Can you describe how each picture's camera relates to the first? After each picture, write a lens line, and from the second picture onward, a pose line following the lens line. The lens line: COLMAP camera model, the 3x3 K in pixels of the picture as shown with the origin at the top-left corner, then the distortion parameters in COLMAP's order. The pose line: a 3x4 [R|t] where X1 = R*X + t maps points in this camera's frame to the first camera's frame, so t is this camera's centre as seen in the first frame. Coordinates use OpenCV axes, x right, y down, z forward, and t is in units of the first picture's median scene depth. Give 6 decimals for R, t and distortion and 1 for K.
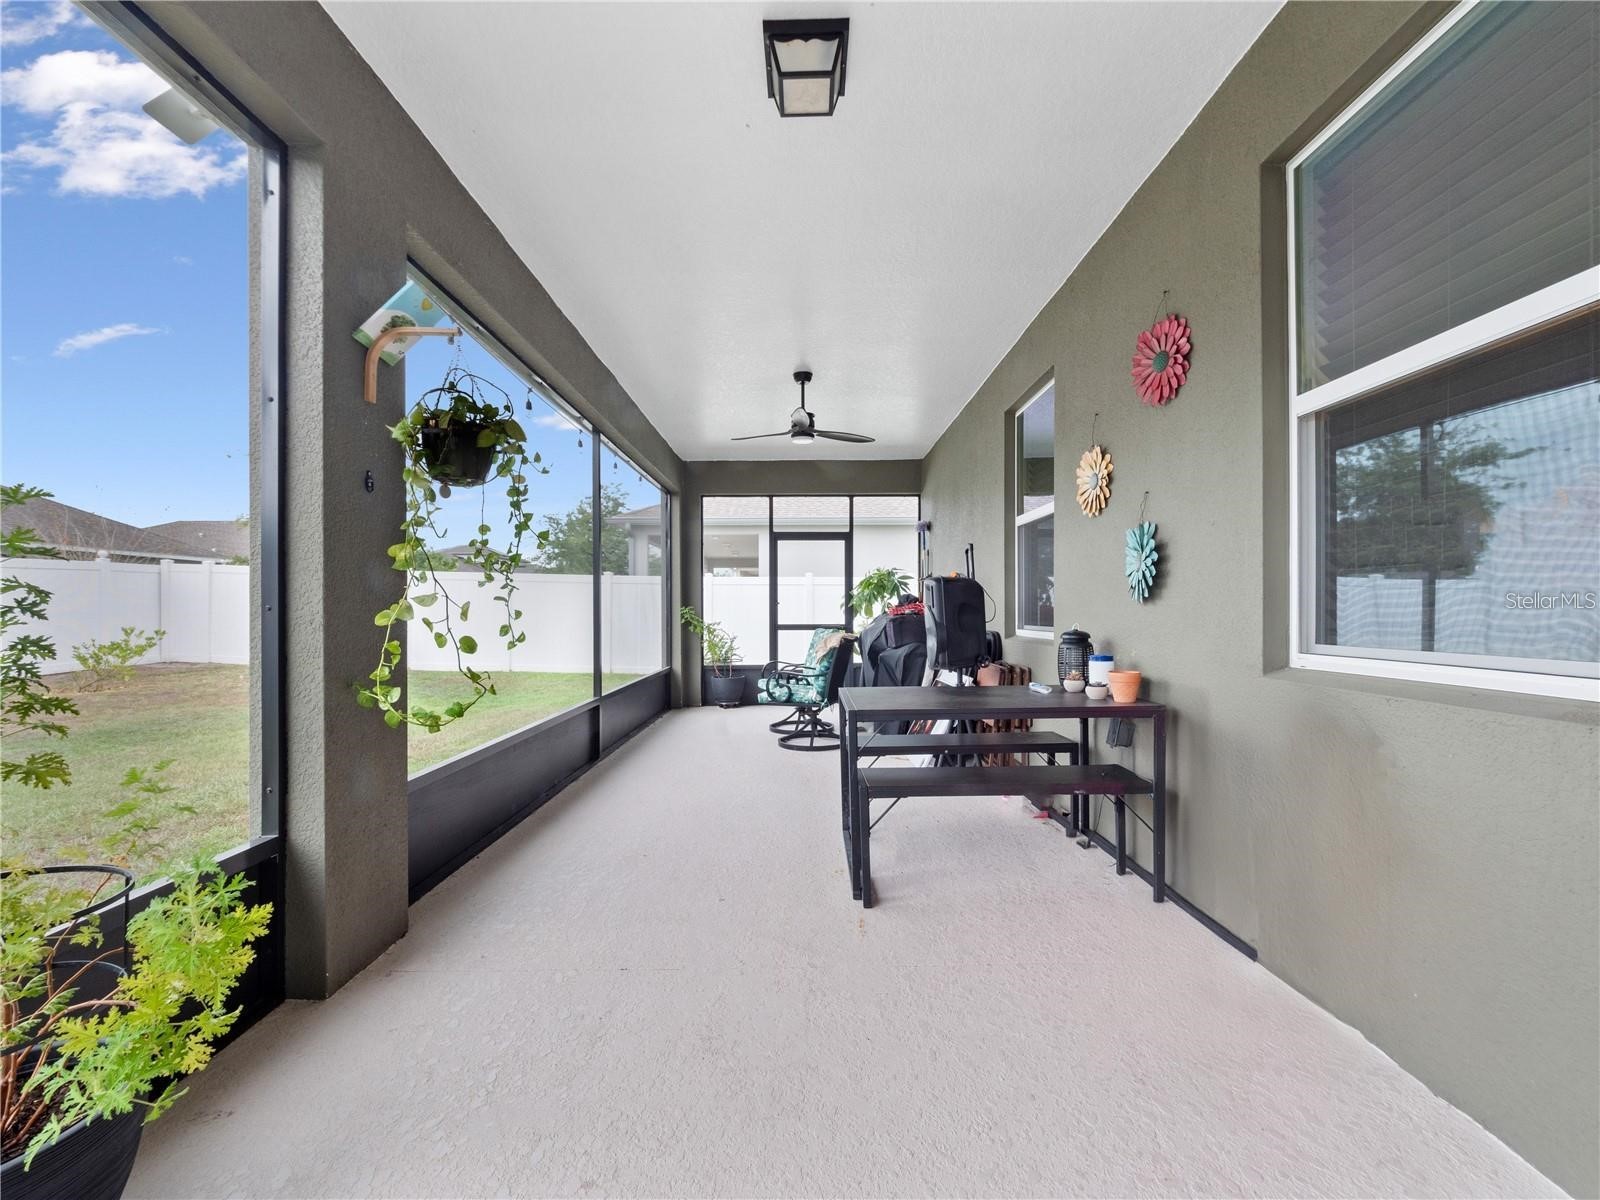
lens RADIAL K [[692.5, 0, 806.5], [0, 692.5, 603.8], [0, 0, 1]] dist [0.014468, -0.008851]
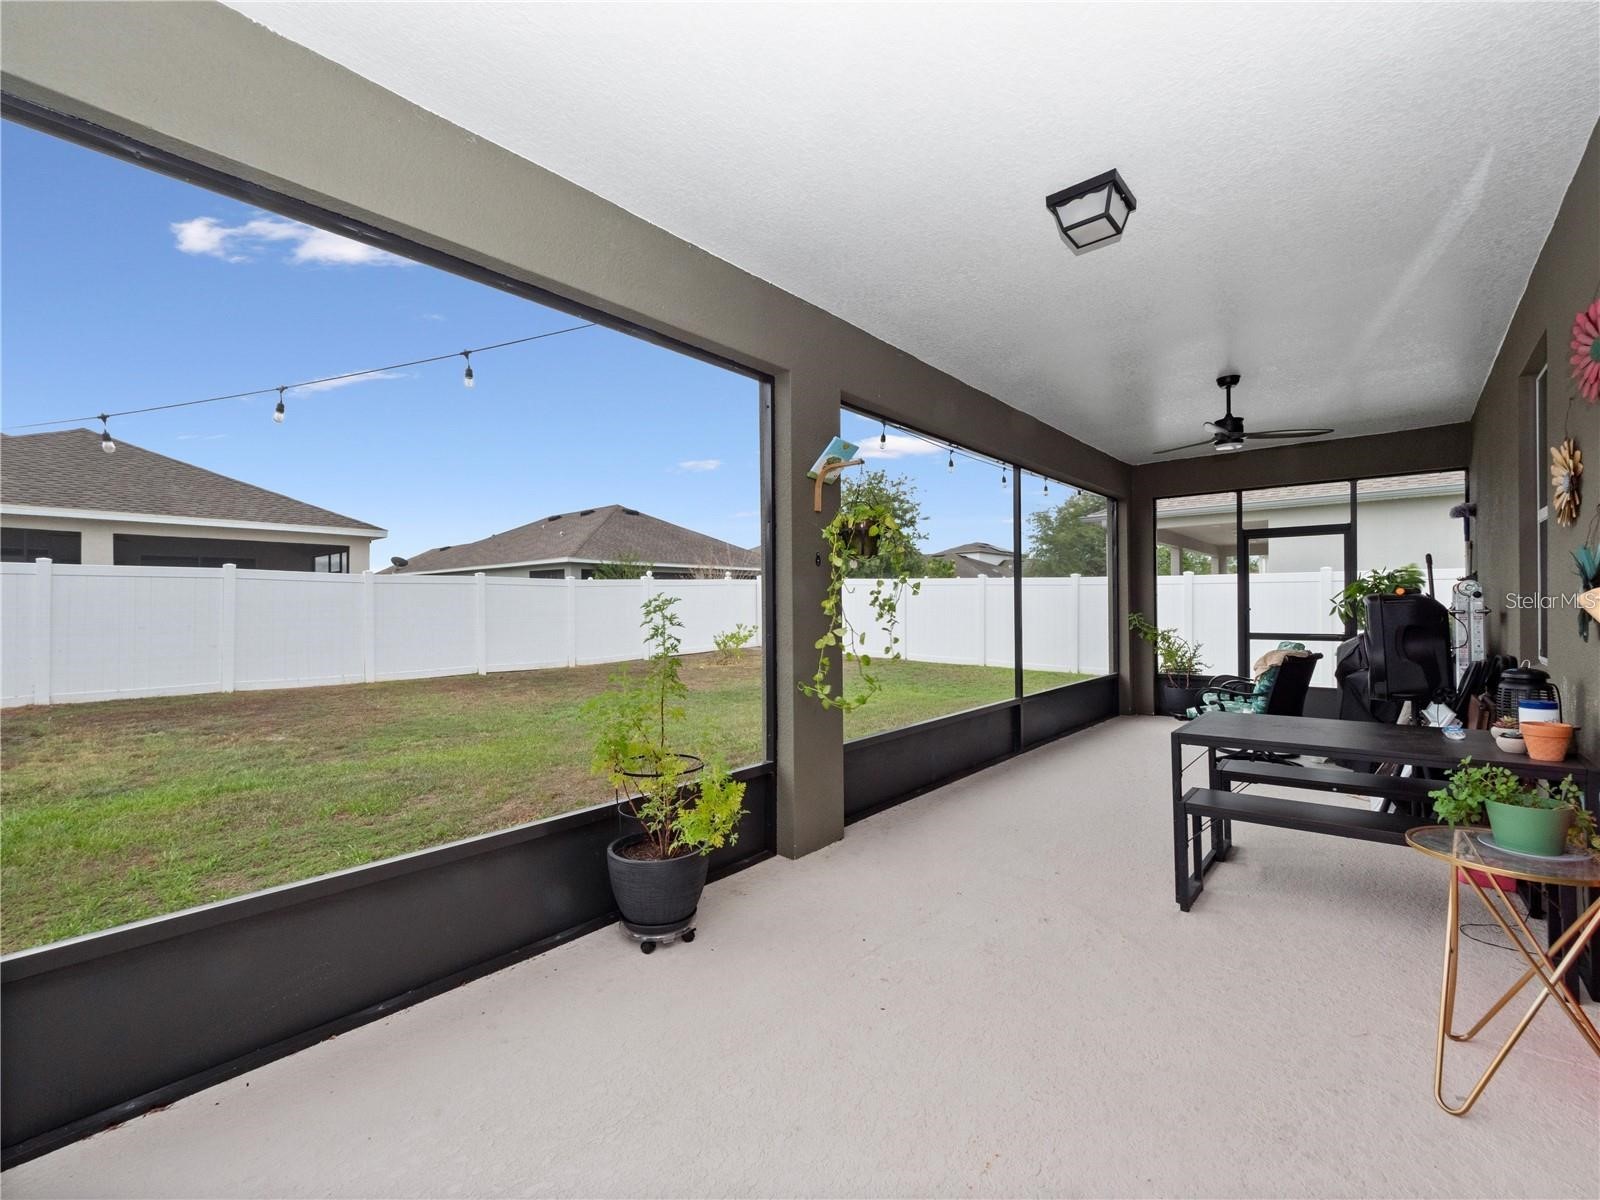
lens RADIAL K [[709.6, 0, 789.4], [0, 709.6, 598.9], [0, 0, 1]] dist [-0.002268, -0.000671]
pose [[0.754756, -0.005623, -0.655981, 0.198155], [0.010058, 0.999945, 0.003001, -0.040173], [0.655928, -0.008863, 0.754771, -0.148251]]
